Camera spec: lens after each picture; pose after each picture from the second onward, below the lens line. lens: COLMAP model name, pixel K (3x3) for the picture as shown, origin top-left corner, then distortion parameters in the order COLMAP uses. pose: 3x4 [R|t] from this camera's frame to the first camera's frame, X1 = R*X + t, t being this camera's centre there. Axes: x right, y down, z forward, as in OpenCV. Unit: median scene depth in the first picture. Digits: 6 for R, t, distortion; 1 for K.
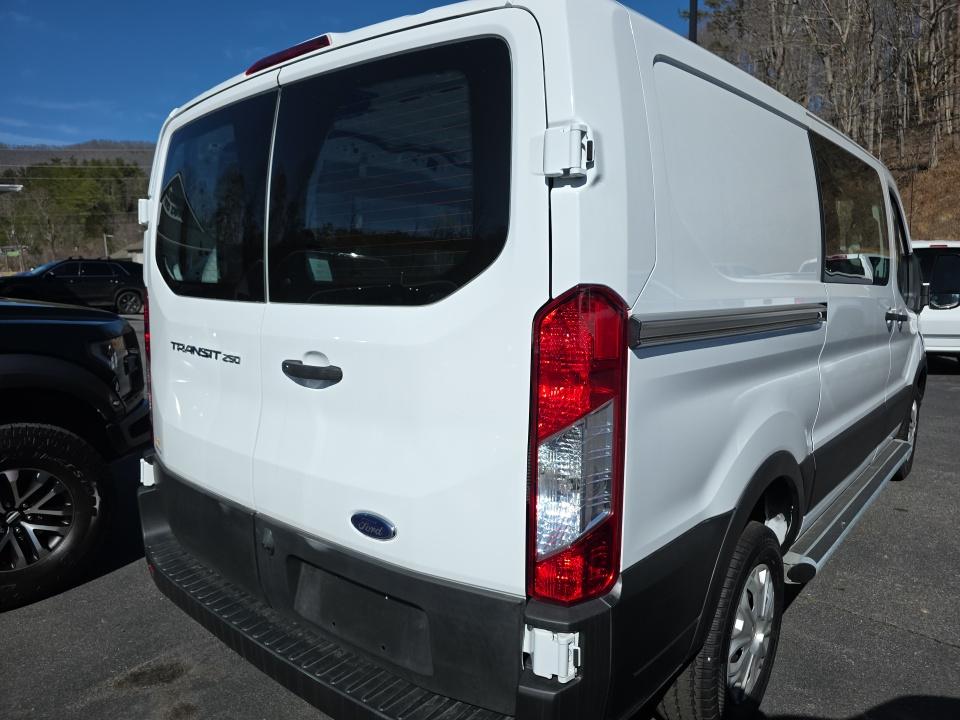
lens RADIAL K [[645.3, 0, 480.8], [0, 645.3, 358.2], [0, 0, 1]] dist [0.034848, -0.004854]
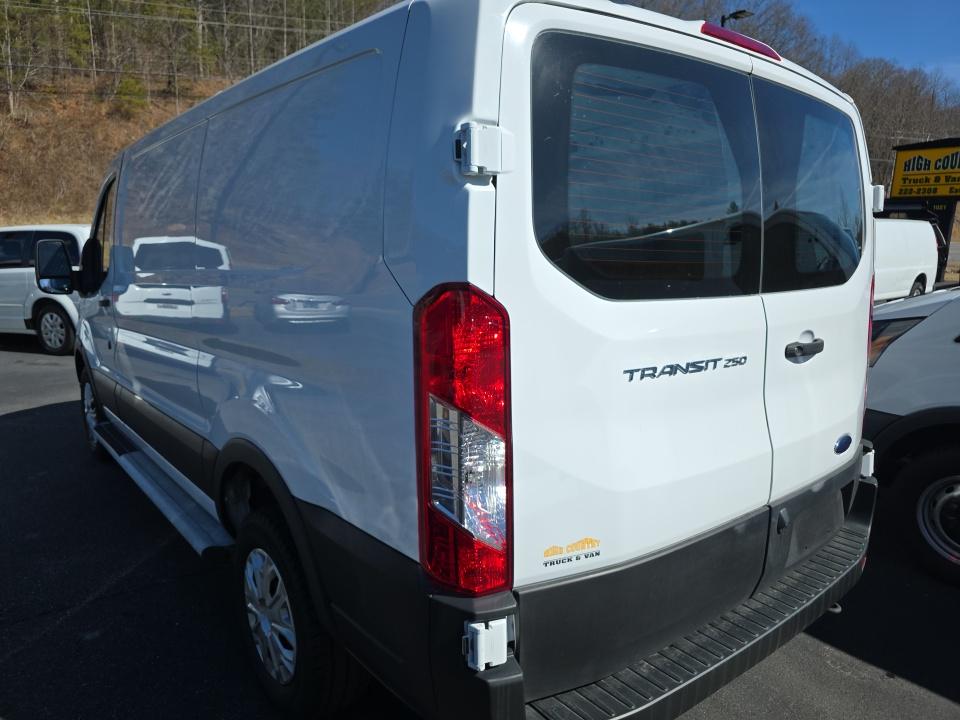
lens RADIAL K [[645.3, 0, 476.9], [0, 645.3, 362.5], [0, 0, 1]] dist [0.034848, -0.004854]
pose [[0.186389, -0.152208, 0.970614, -1.495728], [0.133506, 0.982687, 0.128464, -0.181542], [-0.973363, 0.105639, 0.203482, 1.322718]]
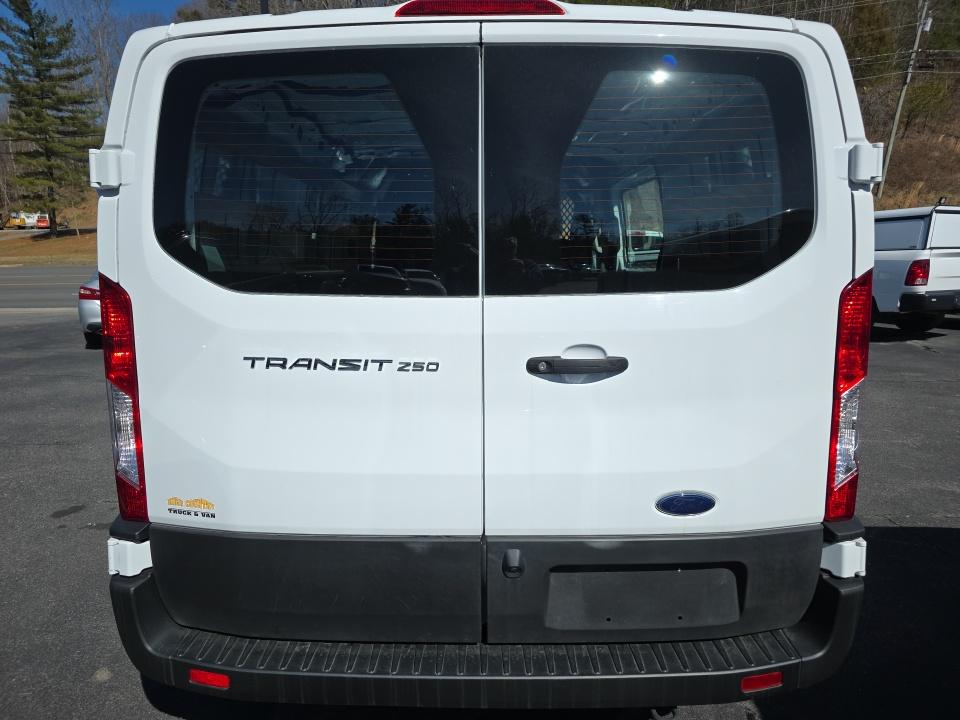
lens RADIAL K [[645.3, 0, 481.5], [0, 645.3, 359.9], [0, 0, 1]] dist [0.034848, -0.004854]
pose [[0.769158, -0.101710, 0.630913, -0.952188], [0.087281, 0.994722, 0.053954, -0.050621], [-0.633071, 0.013567, 0.773975, 0.358294]]
